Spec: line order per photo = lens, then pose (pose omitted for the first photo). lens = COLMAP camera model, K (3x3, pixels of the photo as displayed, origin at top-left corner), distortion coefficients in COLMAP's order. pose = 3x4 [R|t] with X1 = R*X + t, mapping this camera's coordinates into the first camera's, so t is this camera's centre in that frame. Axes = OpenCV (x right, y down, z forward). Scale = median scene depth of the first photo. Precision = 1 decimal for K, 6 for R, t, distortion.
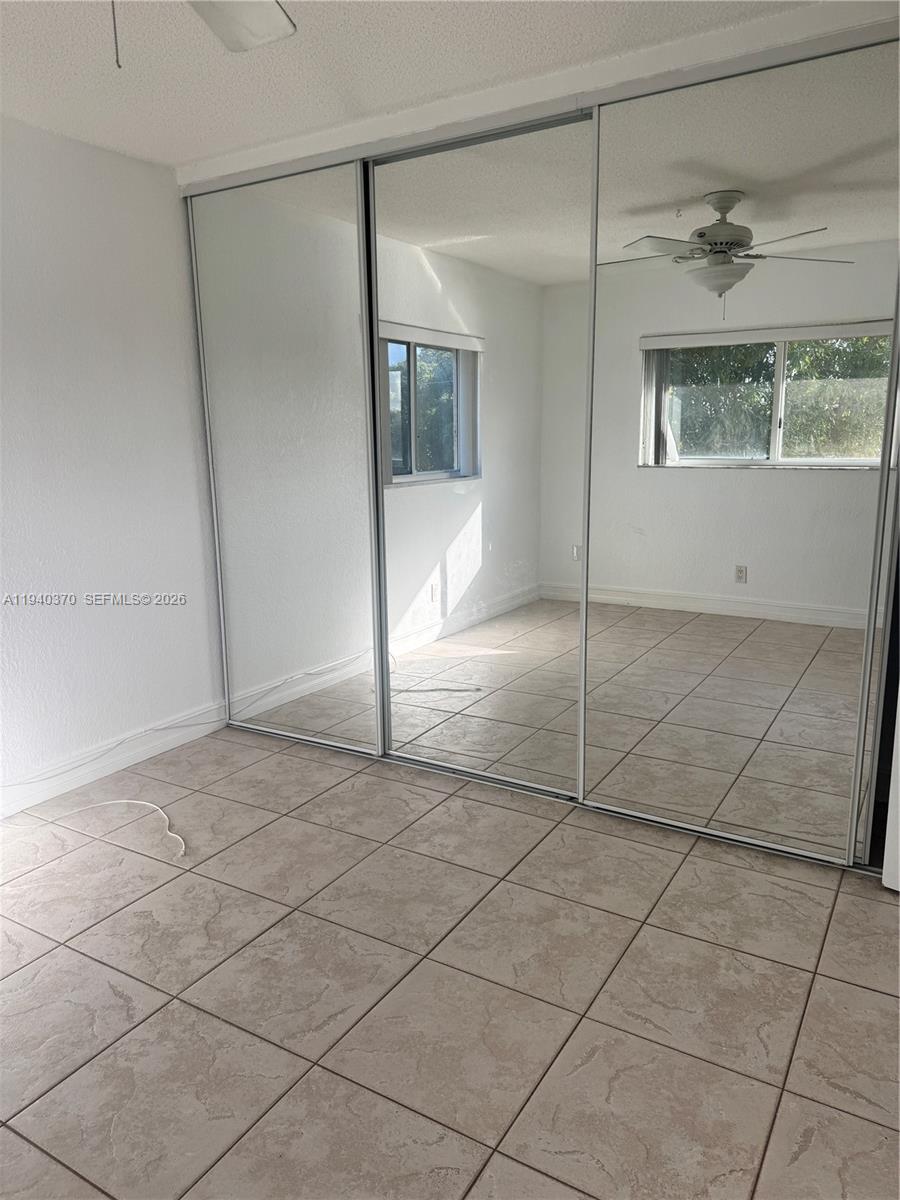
lens RADIAL K [[850.6, 0, 449.7], [0, 850.6, 599.3], [0, 0, 1]] dist [0.060248, -0.020125]
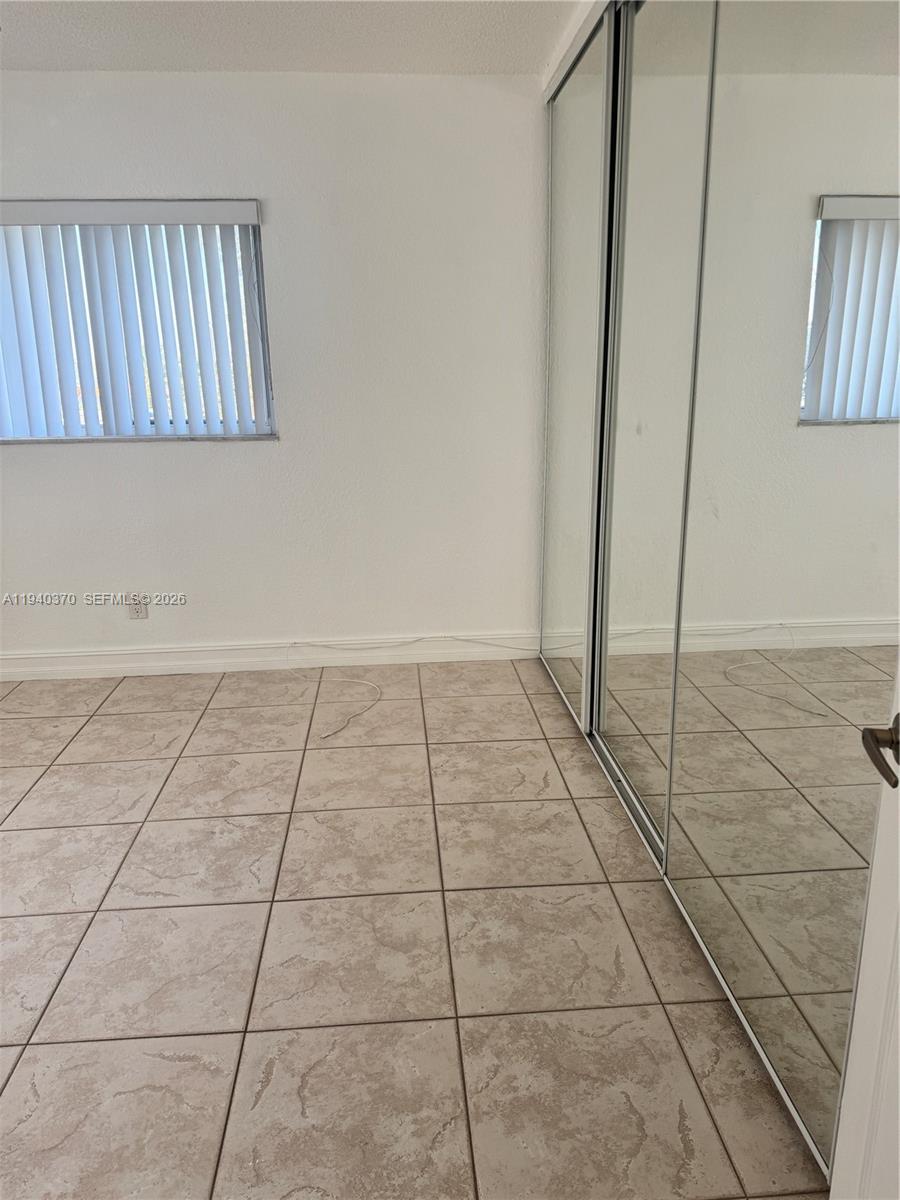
lens RADIAL K [[850.6, 0, 453.4], [0, 850.6, 599.7], [0, 0, 1]] dist [0.060248, -0.020125]
pose [[0.575500, 0.226379, -0.785845, 0.628613], [-0.153016, 0.973761, 0.168453, -0.098540], [0.803359, 0.023302, 0.595039, 0.448754]]
